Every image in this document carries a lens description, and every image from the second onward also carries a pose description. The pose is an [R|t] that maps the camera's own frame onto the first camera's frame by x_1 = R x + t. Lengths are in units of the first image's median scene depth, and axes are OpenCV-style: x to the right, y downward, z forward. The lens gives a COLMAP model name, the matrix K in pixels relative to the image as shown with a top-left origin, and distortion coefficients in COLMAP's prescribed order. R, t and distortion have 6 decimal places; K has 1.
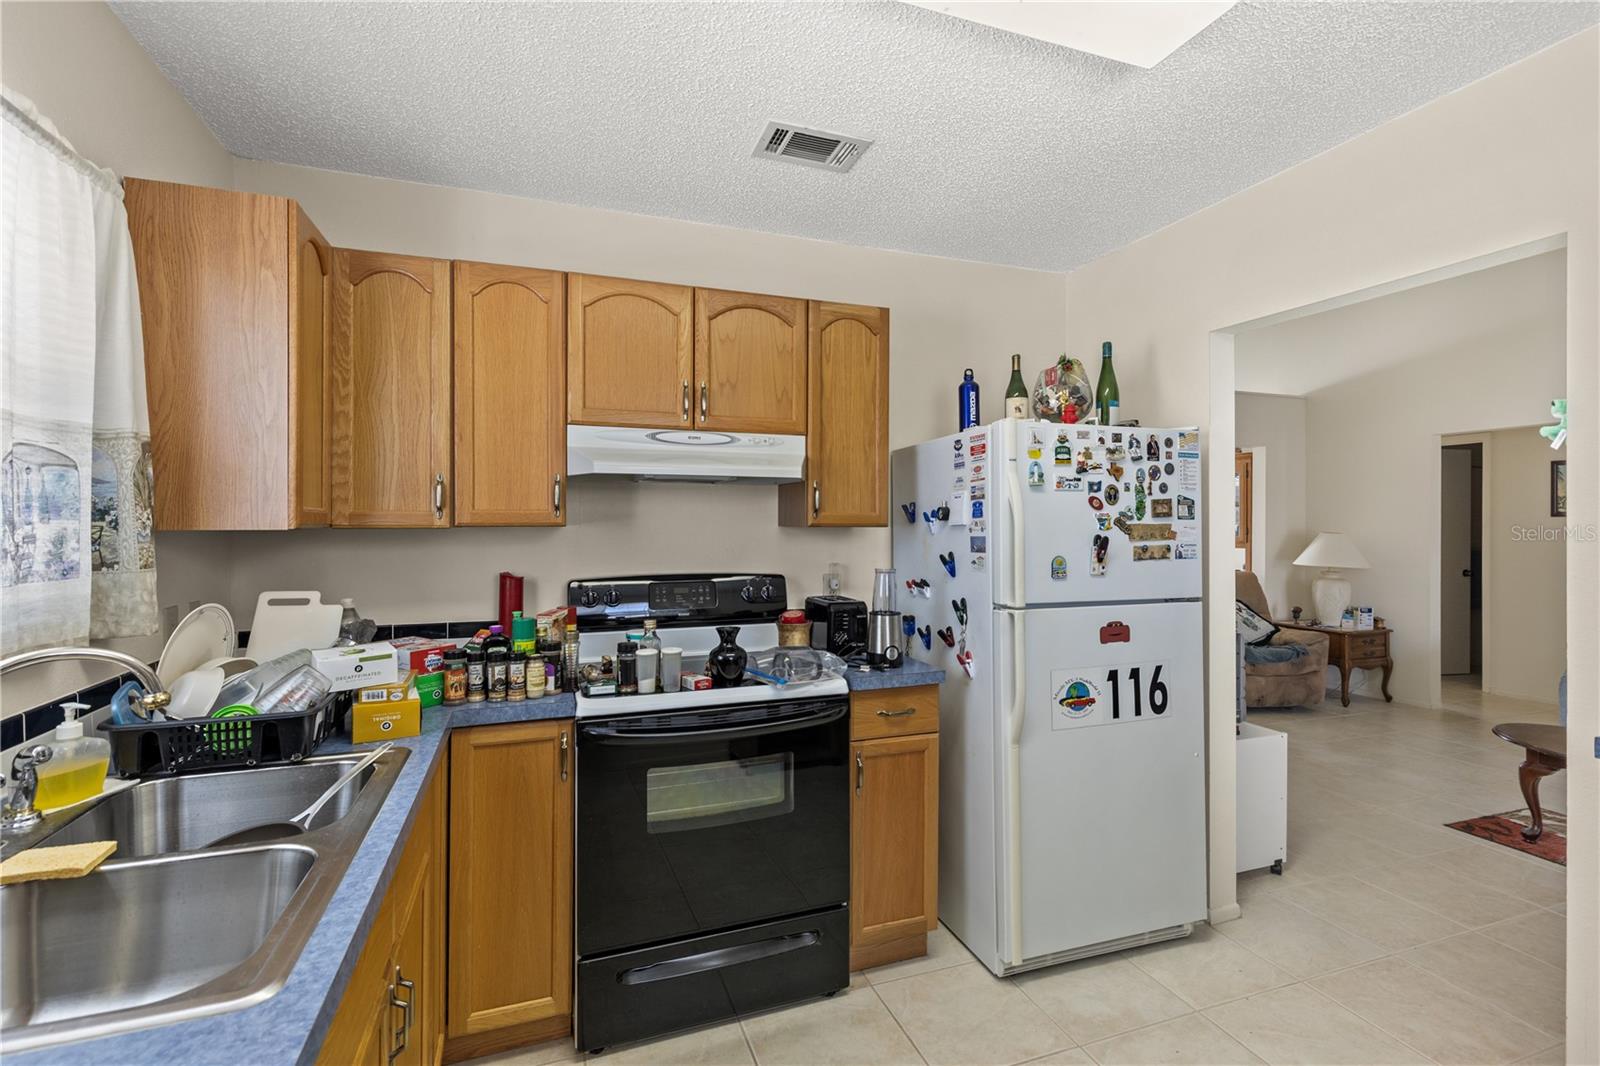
lens RADIAL K [[729.9, 0, 792.4], [0, 729.9, 529.8], [0, 0, 1]] dist [0.013071, -0.003274]
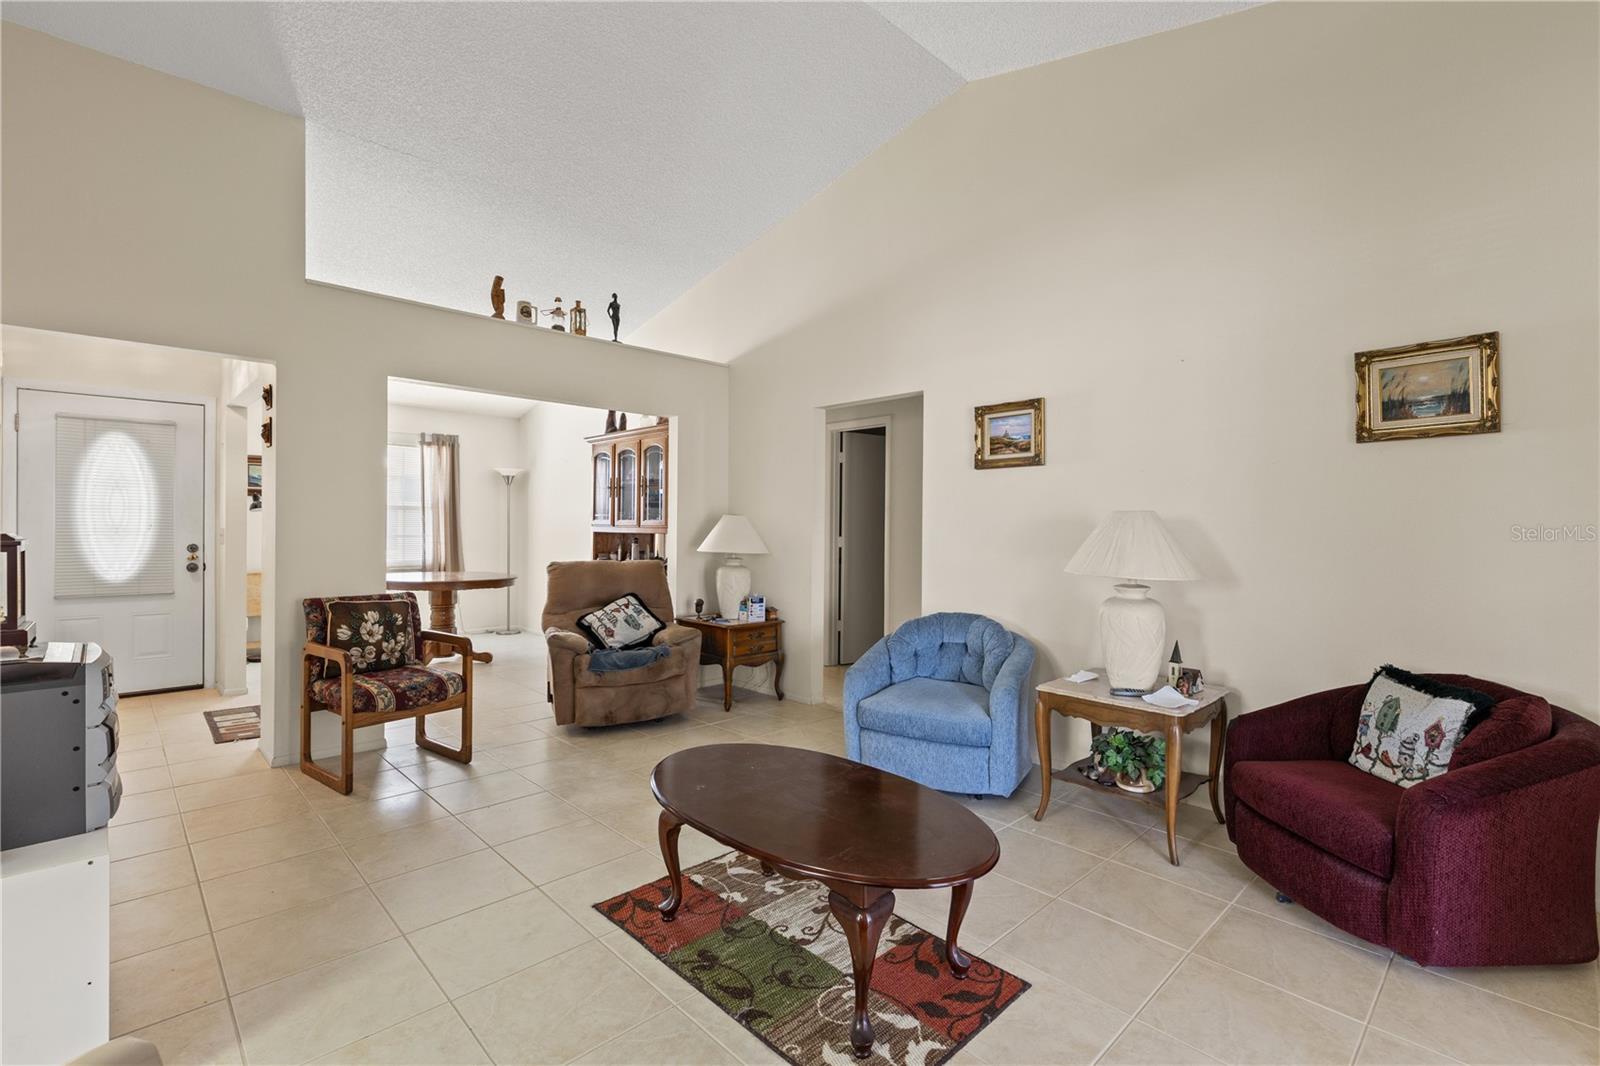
lens RADIAL K [[729.9, 0, 797.9], [0, 729.9, 526.5], [0, 0, 1]] dist [0.013071, -0.003274]
pose [[0.913116, 0.002756, 0.407690, 0.471033], [-0.000397, 0.999983, -0.005871, 0.025252], [-0.407699, 0.005199, 0.913102, 0.167716]]
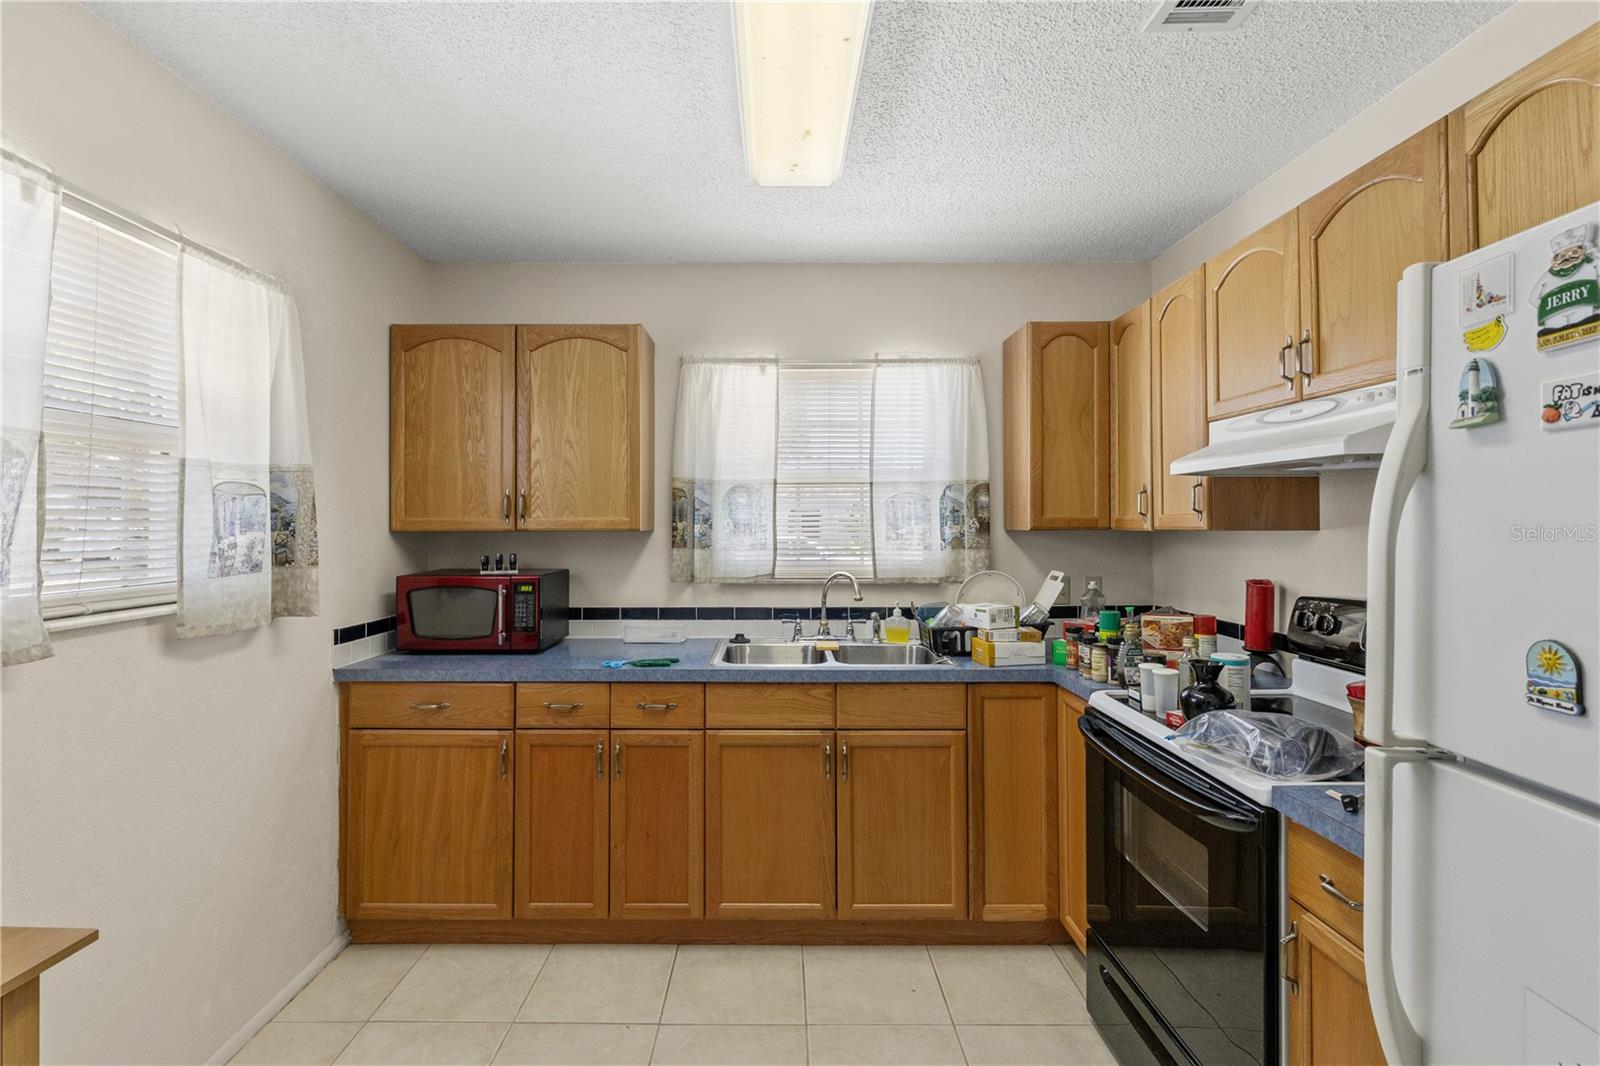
lens RADIAL K [[729.9, 0, 775.5], [0, 729.9, 514.6], [0, 0, 1]] dist [0.013071, -0.003274]
pose [[-0.342894, -0.012454, -0.939292, 0.311538], [-0.010840, 0.999898, -0.009301, -0.003937], [0.939312, 0.006993, -0.342994, 0.318791]]
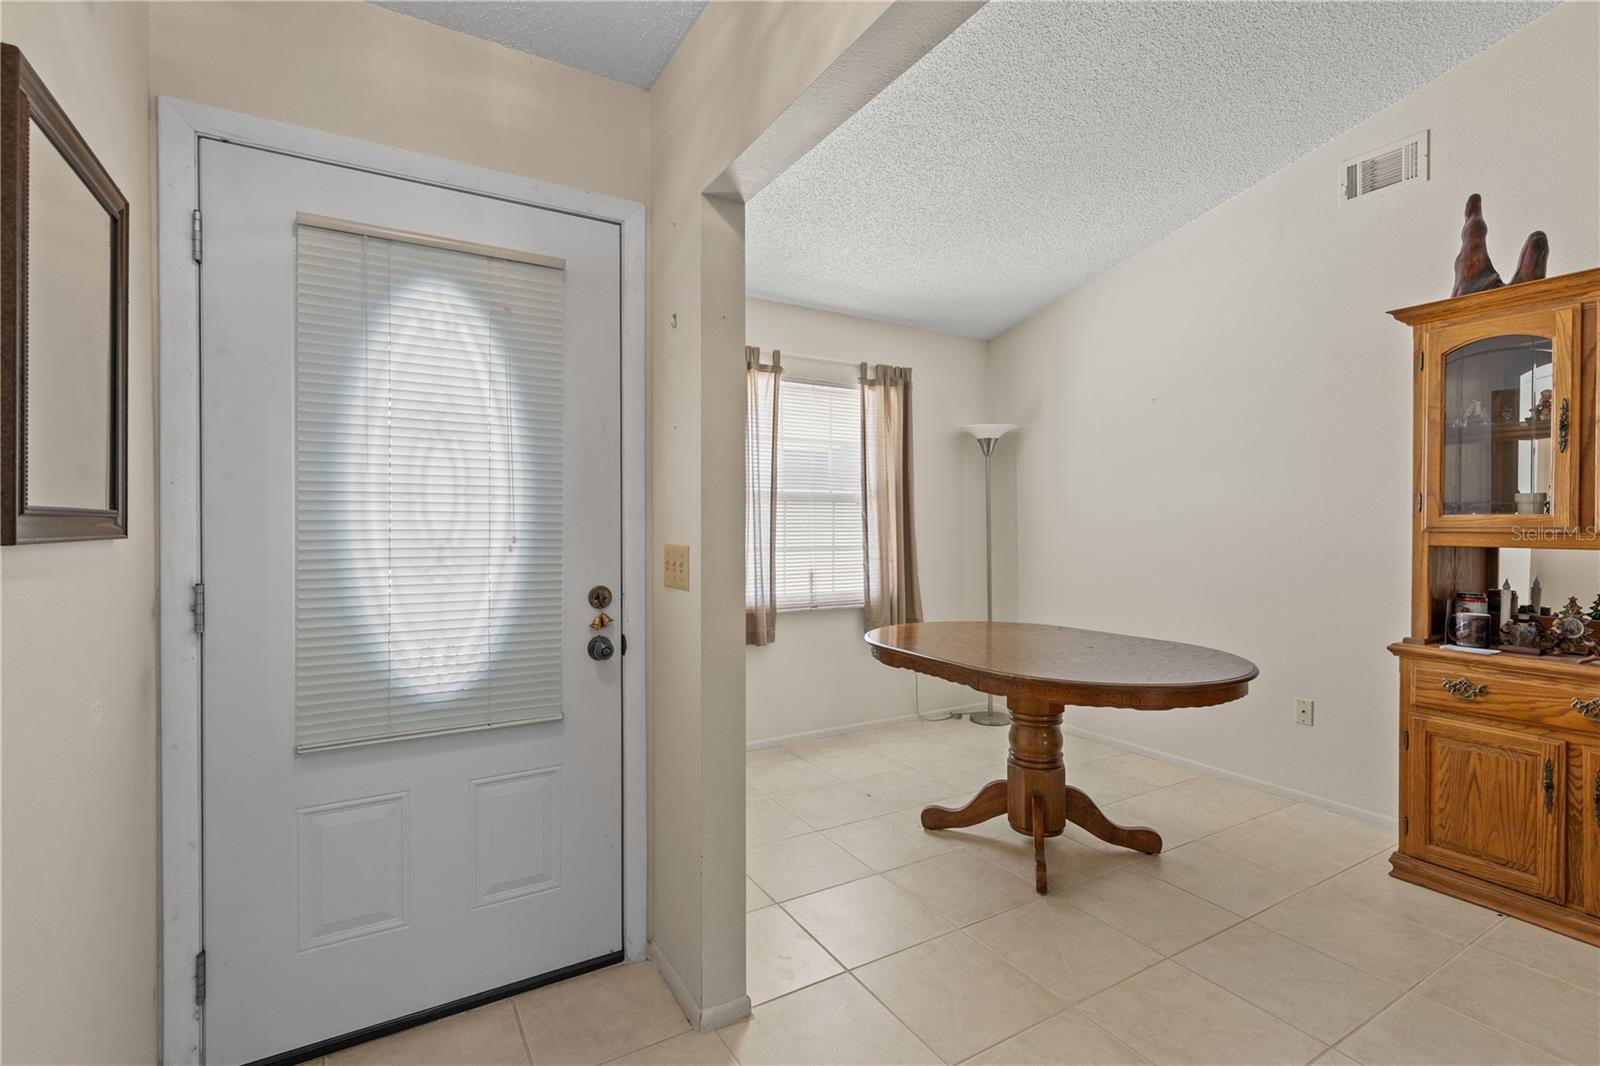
lens RADIAL K [[729.9, 0, 798.1], [0, 729.9, 525.8], [0, 0, 1]] dist [0.013071, -0.003274]
pose [[0.981284, -0.002528, 0.192549, 0.175049], [0.003220, 0.999989, -0.003285, 0.014335], [-0.192539, 0.003844, 0.981282, 0.970346]]
